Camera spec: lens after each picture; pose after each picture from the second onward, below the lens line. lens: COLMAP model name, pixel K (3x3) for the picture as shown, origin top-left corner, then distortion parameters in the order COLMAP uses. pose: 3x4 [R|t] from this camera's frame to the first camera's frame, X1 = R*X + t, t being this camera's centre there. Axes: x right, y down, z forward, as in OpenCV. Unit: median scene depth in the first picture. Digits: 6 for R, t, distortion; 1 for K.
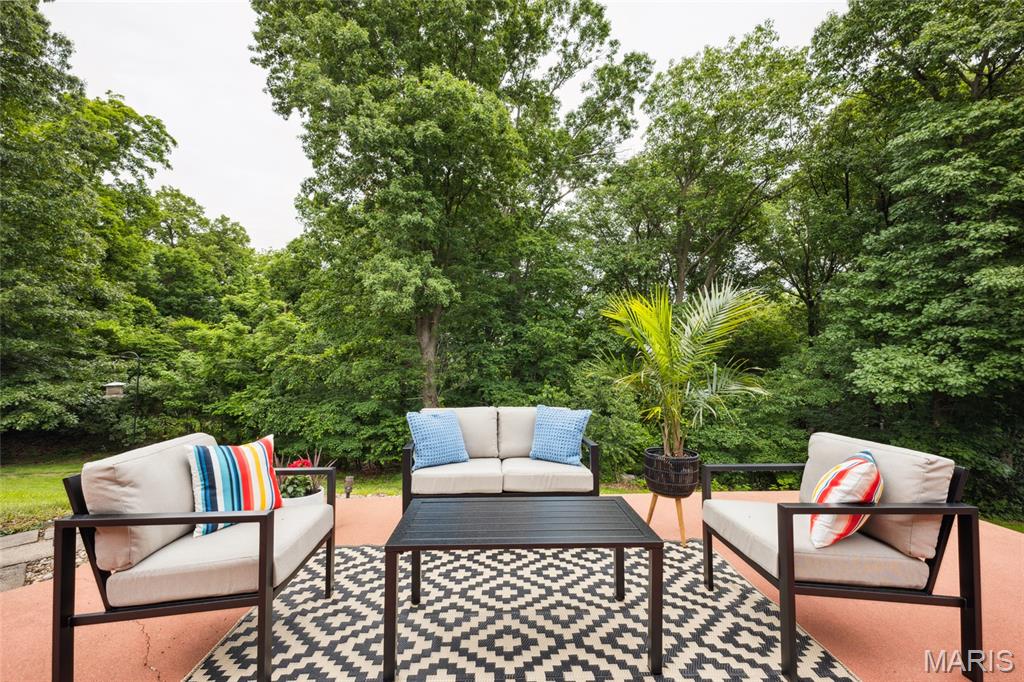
lens RADIAL K [[425.8, 0, 511.2], [0, 425.8, 345.7], [0, 0, 1]] dist [-0.003829, -0.001251]
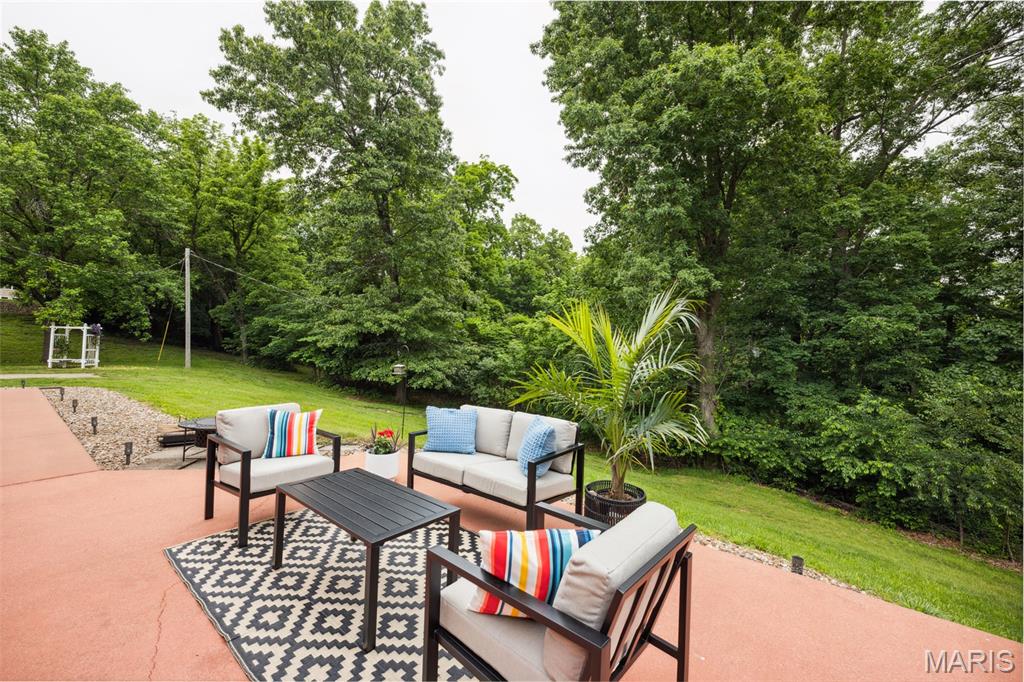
lens RADIAL K [[425.8, 0, 511.8], [0, 425.8, 338.8], [0, 0, 1]] dist [-0.003829, -0.001251]
pose [[0.730433, 0.017045, -0.682771, 0.120698], [-0.009606, 0.999846, 0.014685, -0.008948], [0.682917, -0.004168, 0.730484, 0.028658]]
